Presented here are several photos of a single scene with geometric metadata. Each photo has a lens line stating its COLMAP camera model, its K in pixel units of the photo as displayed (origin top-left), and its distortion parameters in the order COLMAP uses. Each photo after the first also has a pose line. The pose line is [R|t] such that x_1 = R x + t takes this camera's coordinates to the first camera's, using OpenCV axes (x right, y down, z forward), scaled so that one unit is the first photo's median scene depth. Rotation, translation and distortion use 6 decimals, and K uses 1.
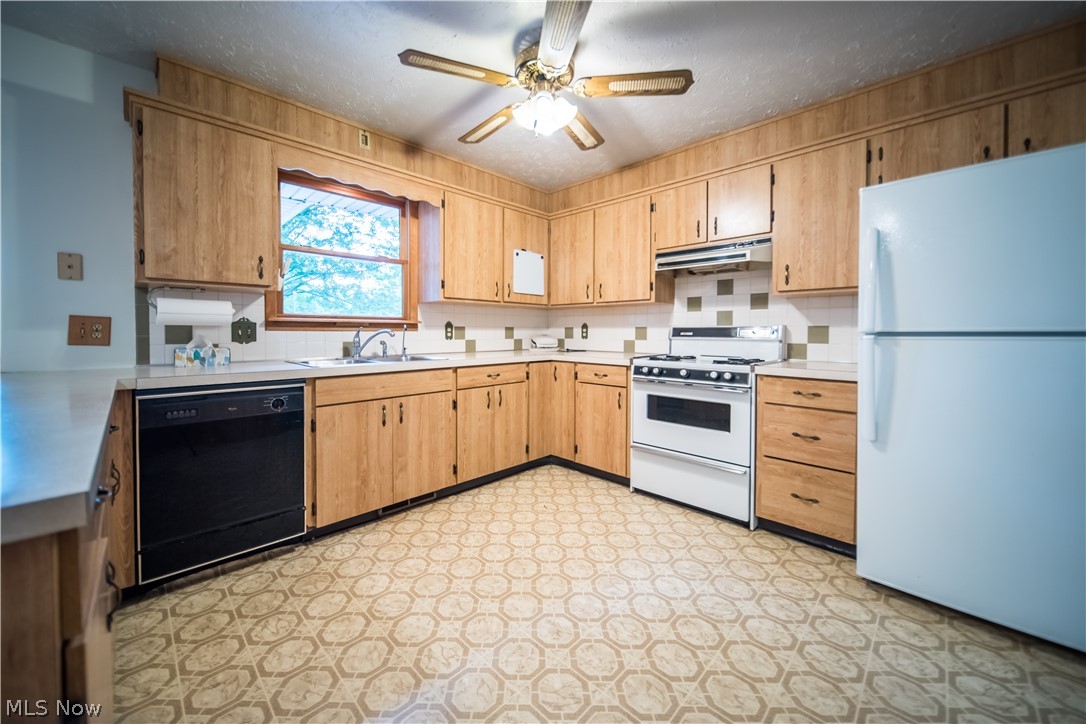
lens RADIAL K [[413.9, 0, 527.1], [0, 413.9, 338.0], [0, 0, 1]] dist [0.009297, -0.000190]
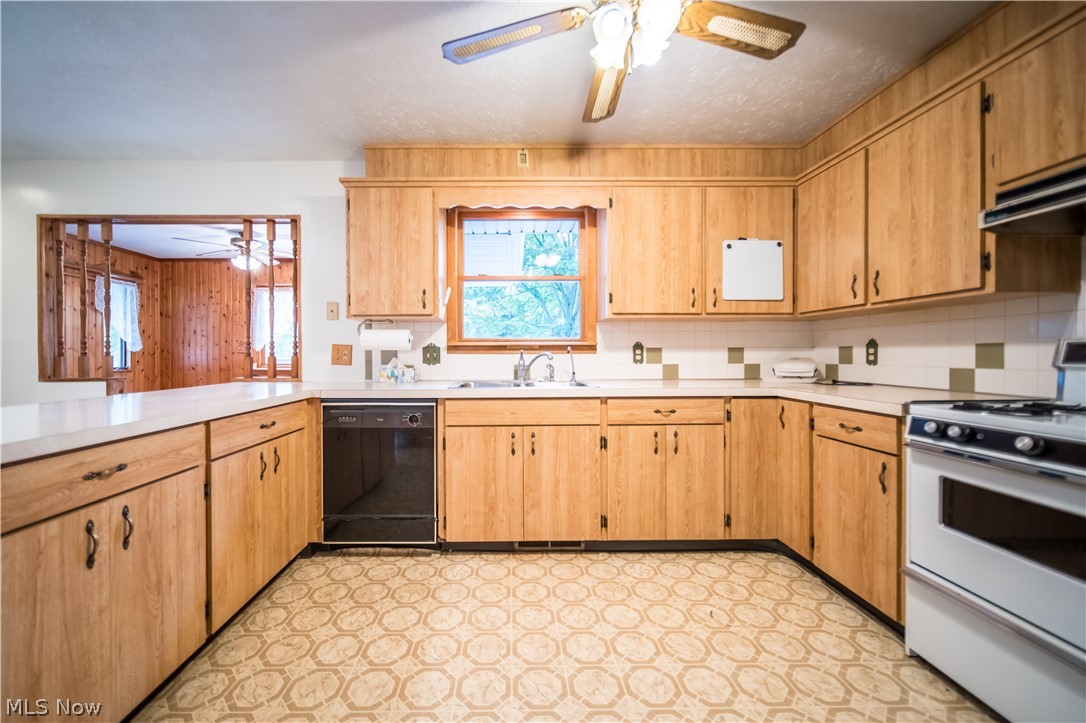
lens RADIAL K [[419.9, 0, 510.0], [0, 419.9, 357.2], [0, 0, 1]] dist [-0.001833, -0.000194]
pose [[0.716798, 0.000455, -0.697281, 0.254692], [-0.006014, 0.999967, -0.005530, -0.003037], [0.697255, 0.008157, 0.716776, 0.252494]]
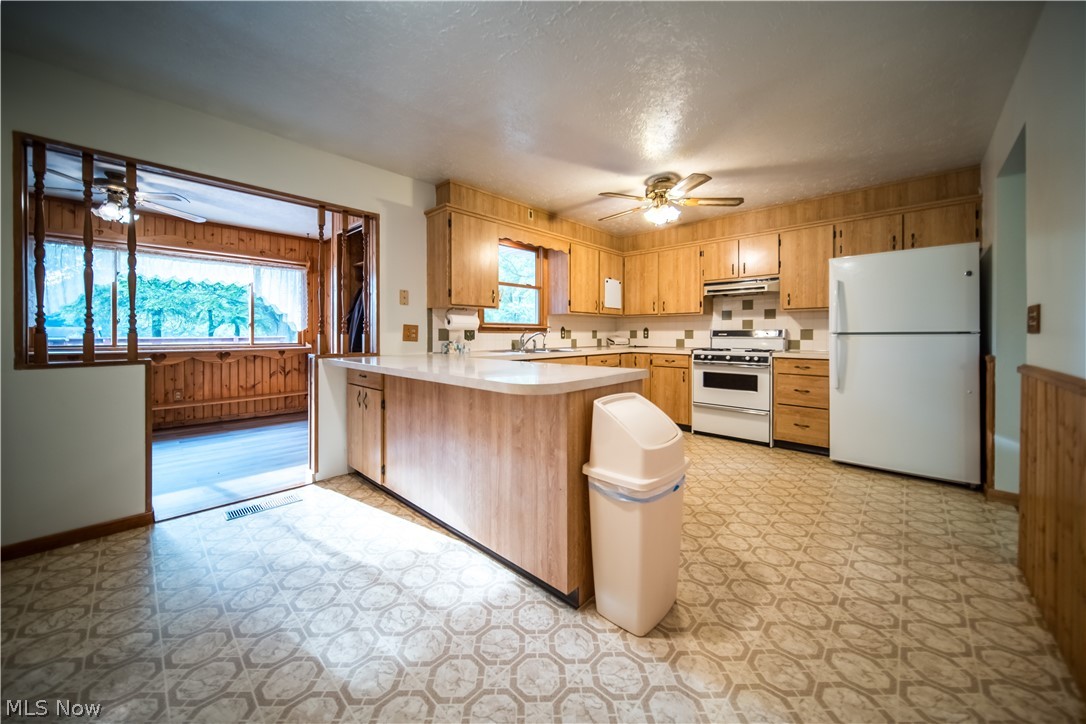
lens RADIAL K [[393.7, 0, 540.6], [0, 393.7, 337.0], [0, 0, 1]] dist [0.013278, -0.000031]
pose [[0.999318, -0.002419, 0.036860, -0.378522], [0.002740, 0.999959, -0.008656, 0.011058], [-0.036838, 0.008751, 0.999283, -0.488384]]
